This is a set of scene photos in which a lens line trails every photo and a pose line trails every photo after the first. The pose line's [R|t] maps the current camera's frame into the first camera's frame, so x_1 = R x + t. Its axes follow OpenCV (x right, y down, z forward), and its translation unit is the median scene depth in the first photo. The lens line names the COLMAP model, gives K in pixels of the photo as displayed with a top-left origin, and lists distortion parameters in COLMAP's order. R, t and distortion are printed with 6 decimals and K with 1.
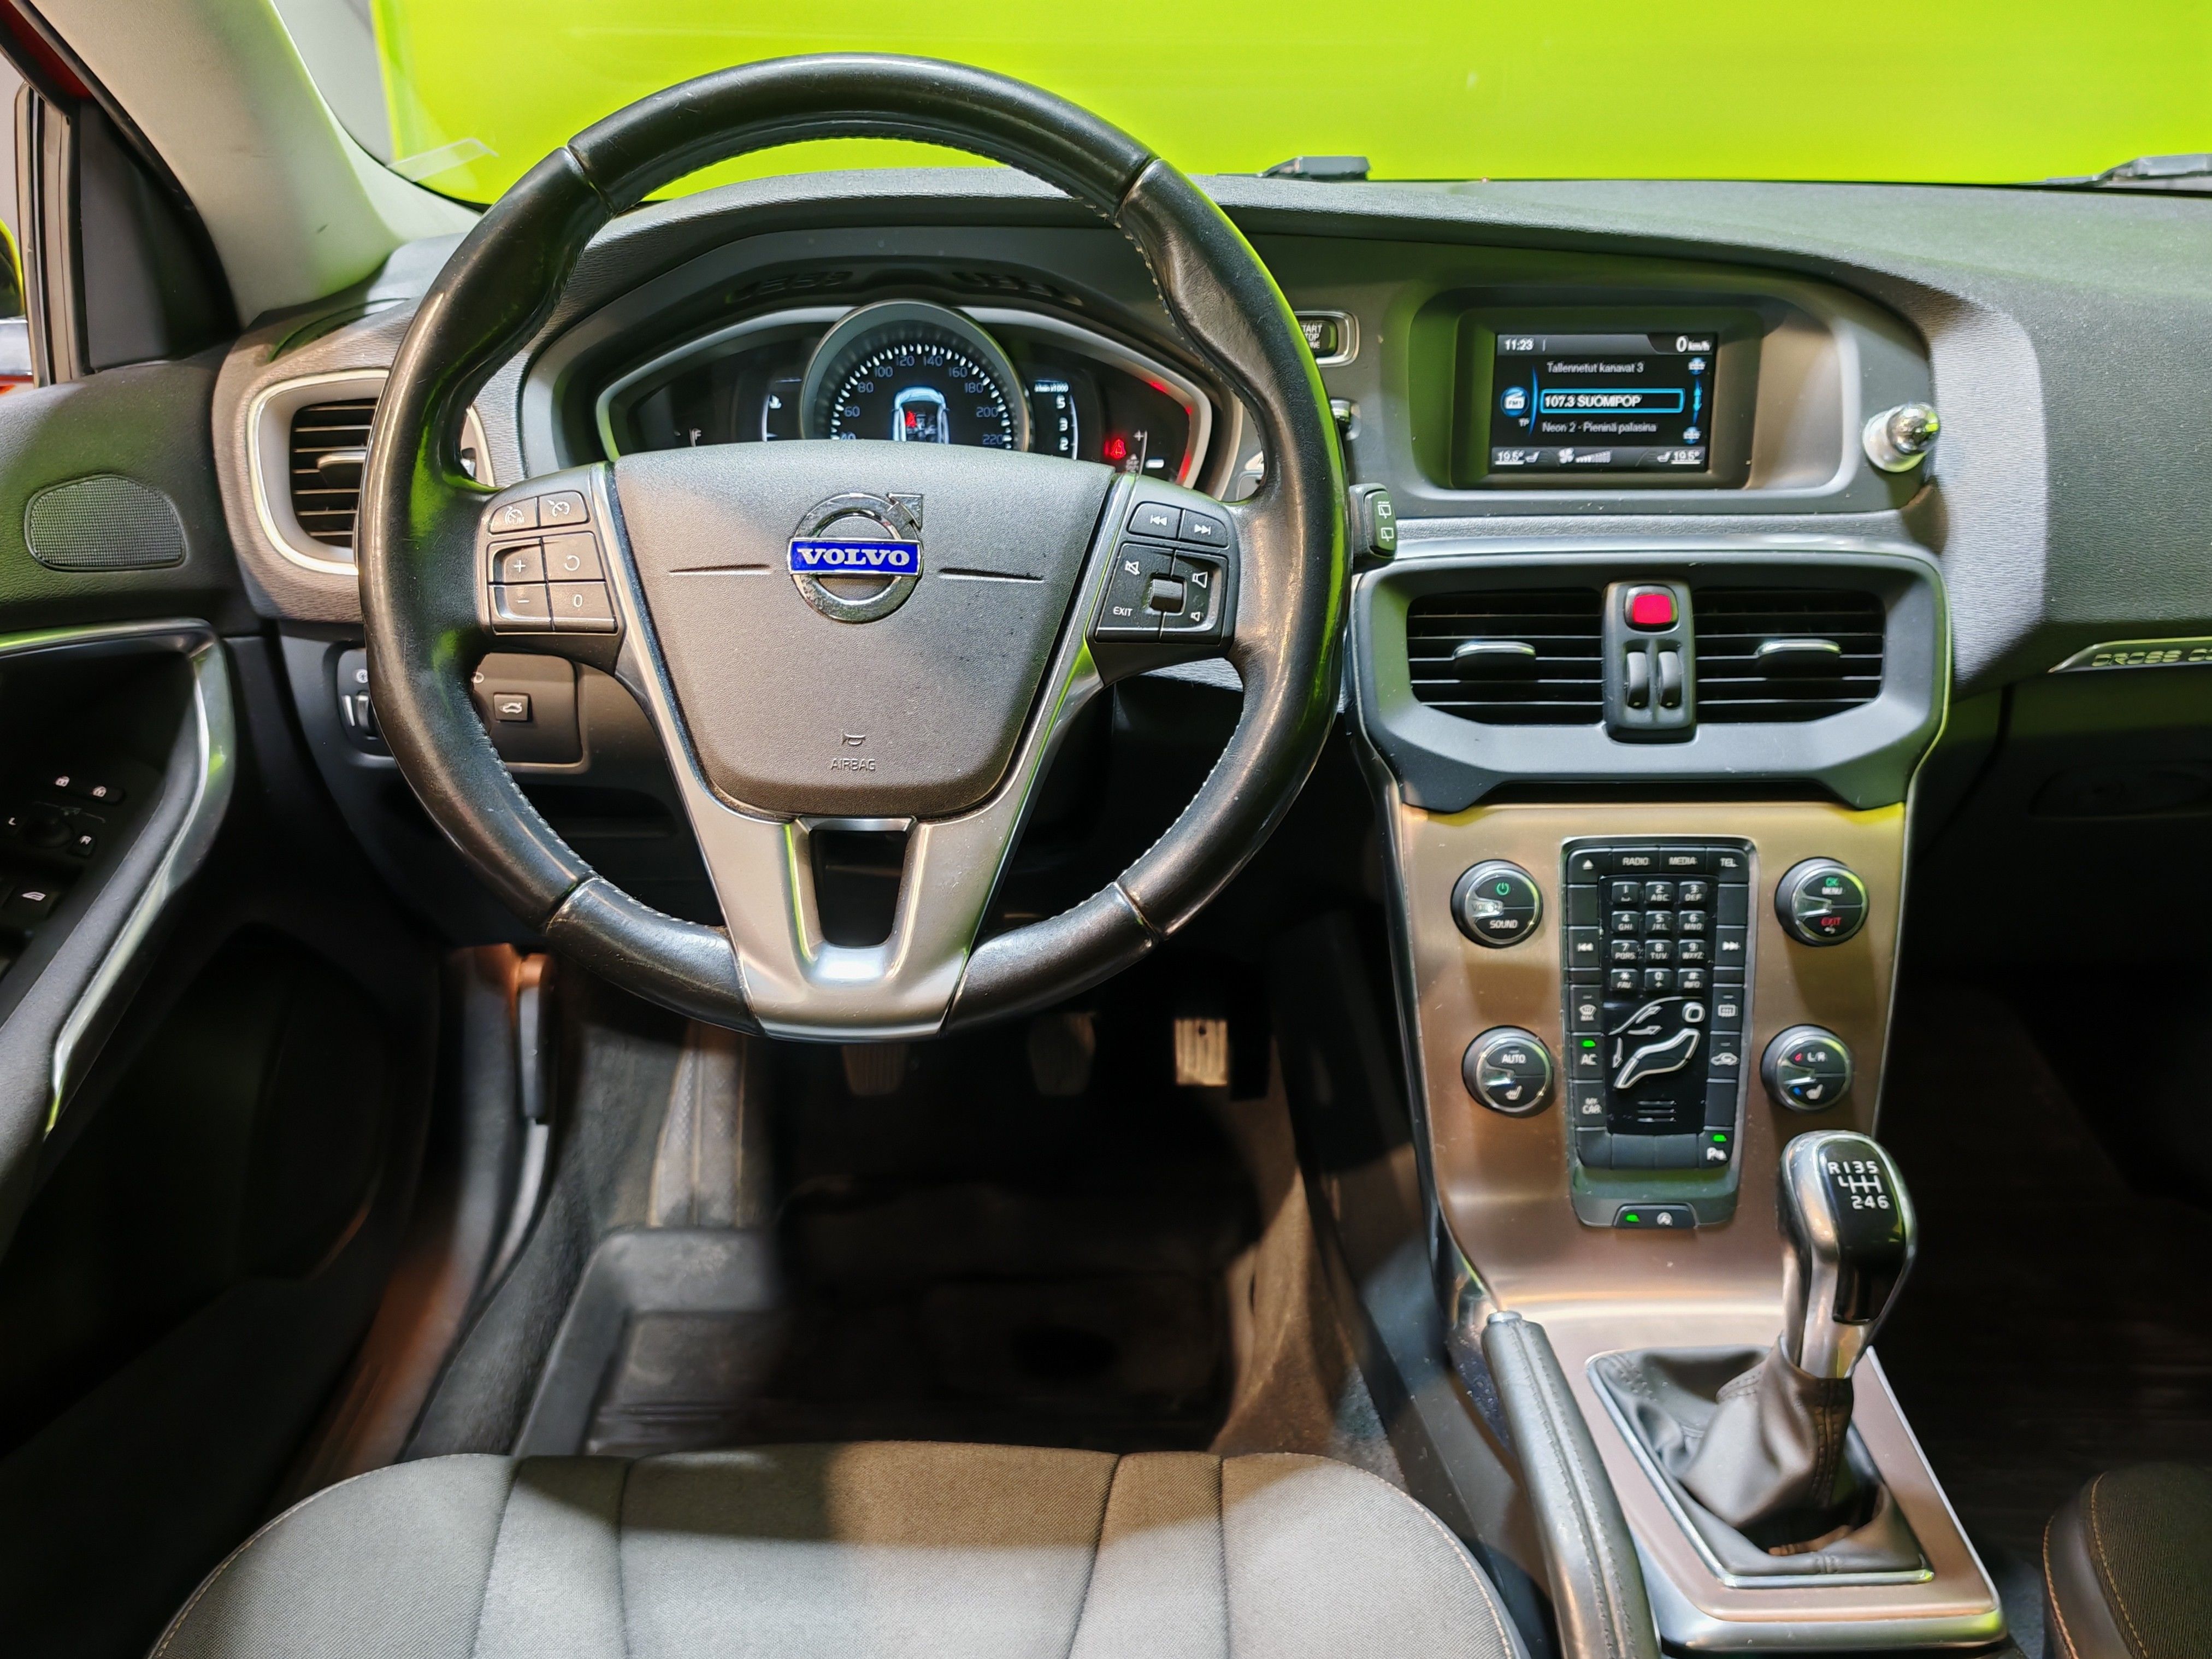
lens RADIAL K [[1738.4, 0, 1106.0], [0, 1738.4, 829.5], [0, 0, 1]] dist [0.006132, 0.000098]
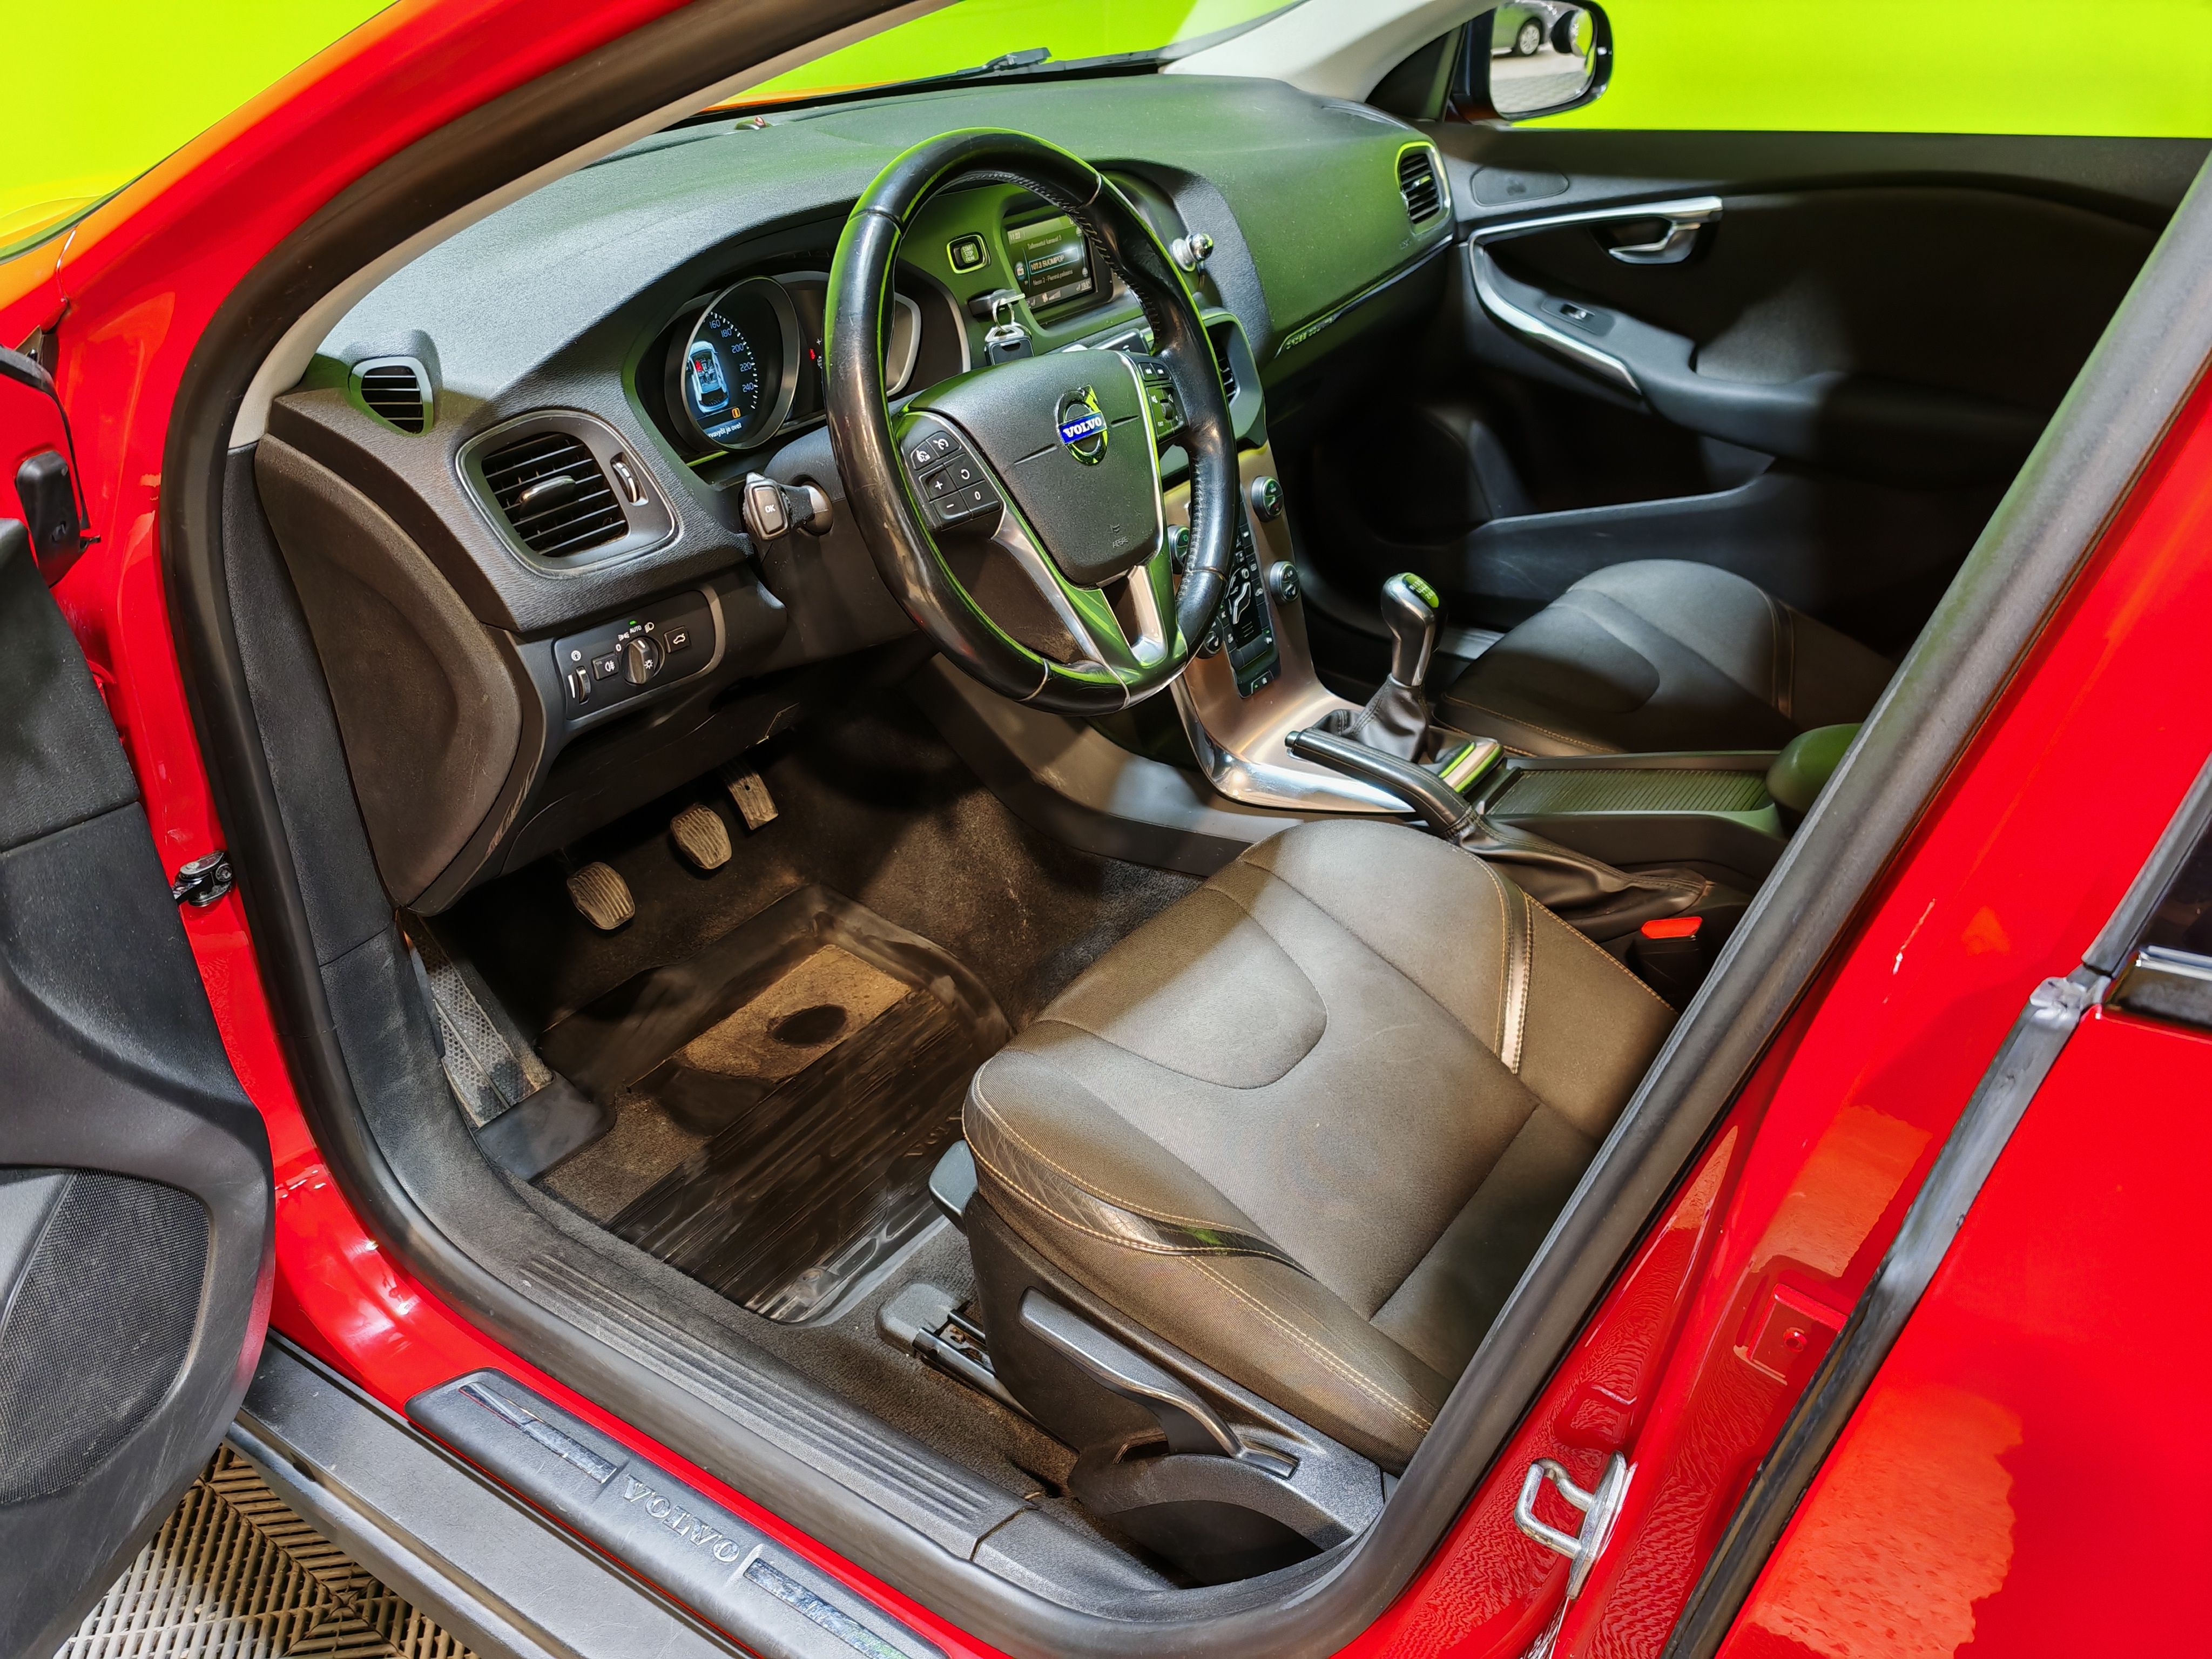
lens RADIAL K [[1738.4, 0, 1106.0], [0, 1738.4, 829.5], [0, 0, 1]] dist [0.006132, 0.000098]
pose [[0.567538, -0.409486, 0.714298, -1.045203], [0.326120, 0.908399, 0.261643, -0.160523], [-0.756007, 0.084454, 0.649093, -0.079027]]
